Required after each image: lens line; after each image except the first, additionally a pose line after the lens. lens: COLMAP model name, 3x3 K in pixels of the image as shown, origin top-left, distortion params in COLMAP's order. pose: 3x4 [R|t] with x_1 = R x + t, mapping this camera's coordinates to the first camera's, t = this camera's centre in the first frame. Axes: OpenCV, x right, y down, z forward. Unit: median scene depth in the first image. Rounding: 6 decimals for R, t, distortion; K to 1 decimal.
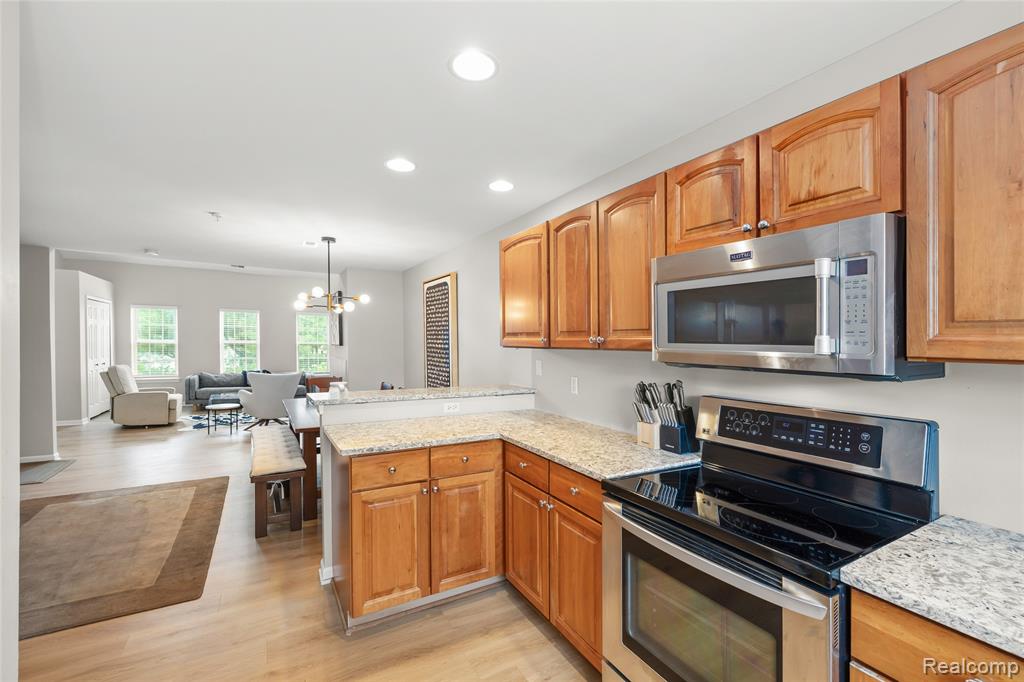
lens RADIAL K [[432.8, 0, 510.8], [0, 432.8, 347.8], [0, 0, 1]] dist [0.004590, 0.000654]
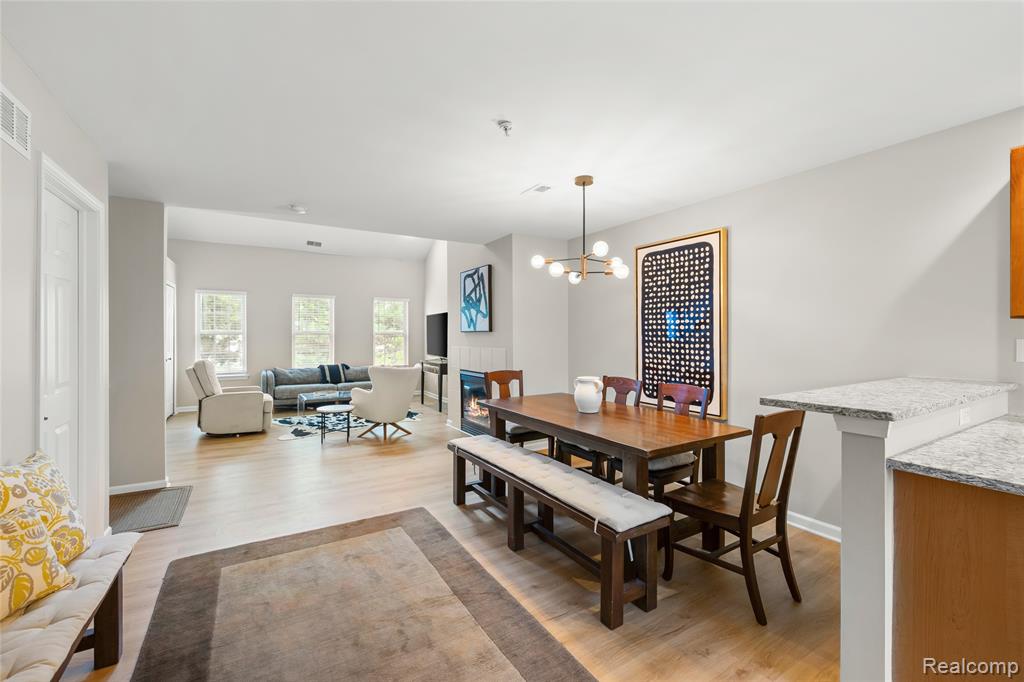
lens RADIAL K [[432.8, 0, 512.0], [0, 432.8, 332.5], [0, 0, 1]] dist [0.004590, 0.000654]
pose [[0.999661, -0.013440, 0.022295, -0.510700], [0.013775, 0.999794, -0.014914, 0.011997], [-0.022090, 0.015217, 0.999640, 0.257901]]
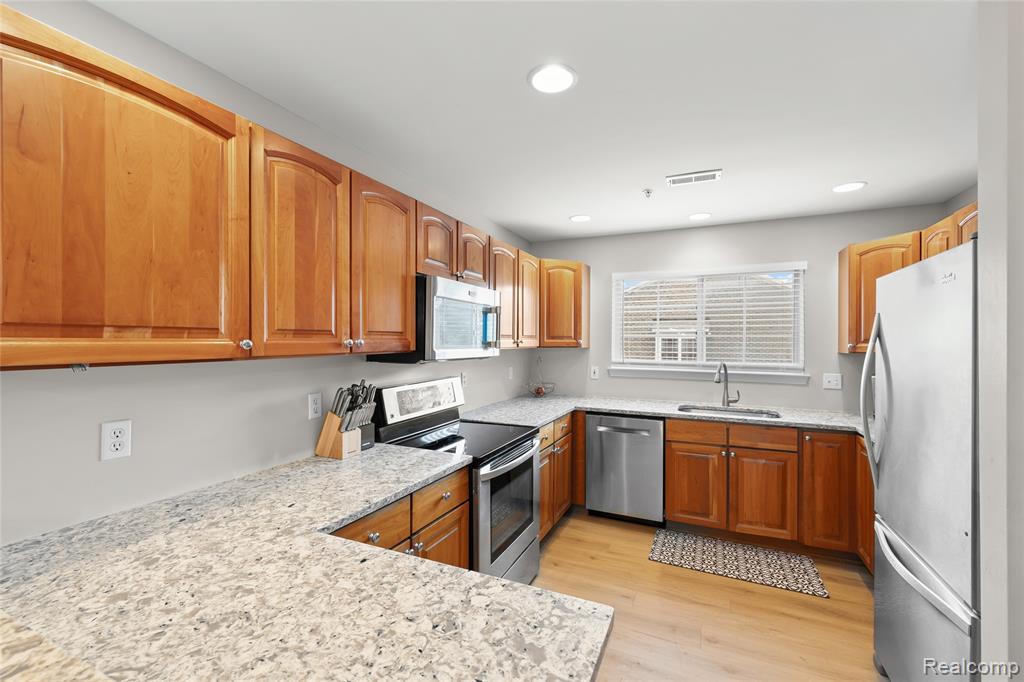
lens RADIAL K [[432.8, 0, 510.6], [0, 432.8, 343.4], [0, 0, 1]] dist [0.004590, 0.000654]
pose [[-0.573637, -0.017090, 0.818931, -0.295615], [0.004617, 0.999699, 0.024096, -0.016618], [-0.819097, 0.017603, -0.573385, 0.573651]]
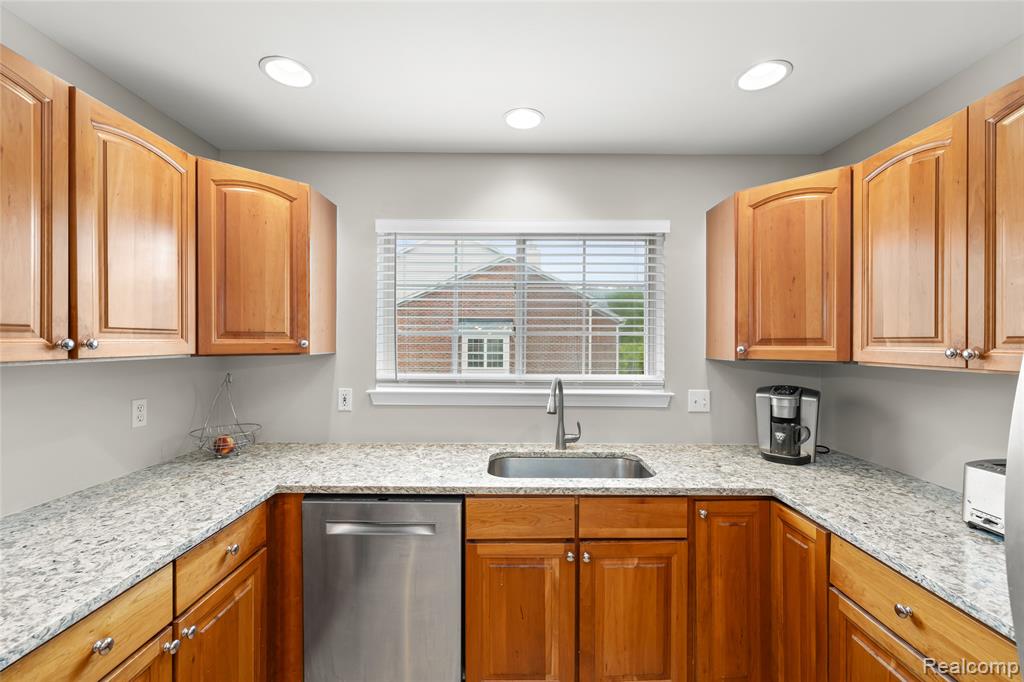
lens RADIAL K [[432.8, 0, 512.4], [0, 432.8, 342.0], [0, 0, 1]] dist [0.004590, 0.000654]
pose [[-0.865578, -0.011994, 0.500630, -0.069033], [-0.001913, 0.999785, 0.020646, -0.009332], [-0.500770, 0.016914, -0.865415, 0.243033]]
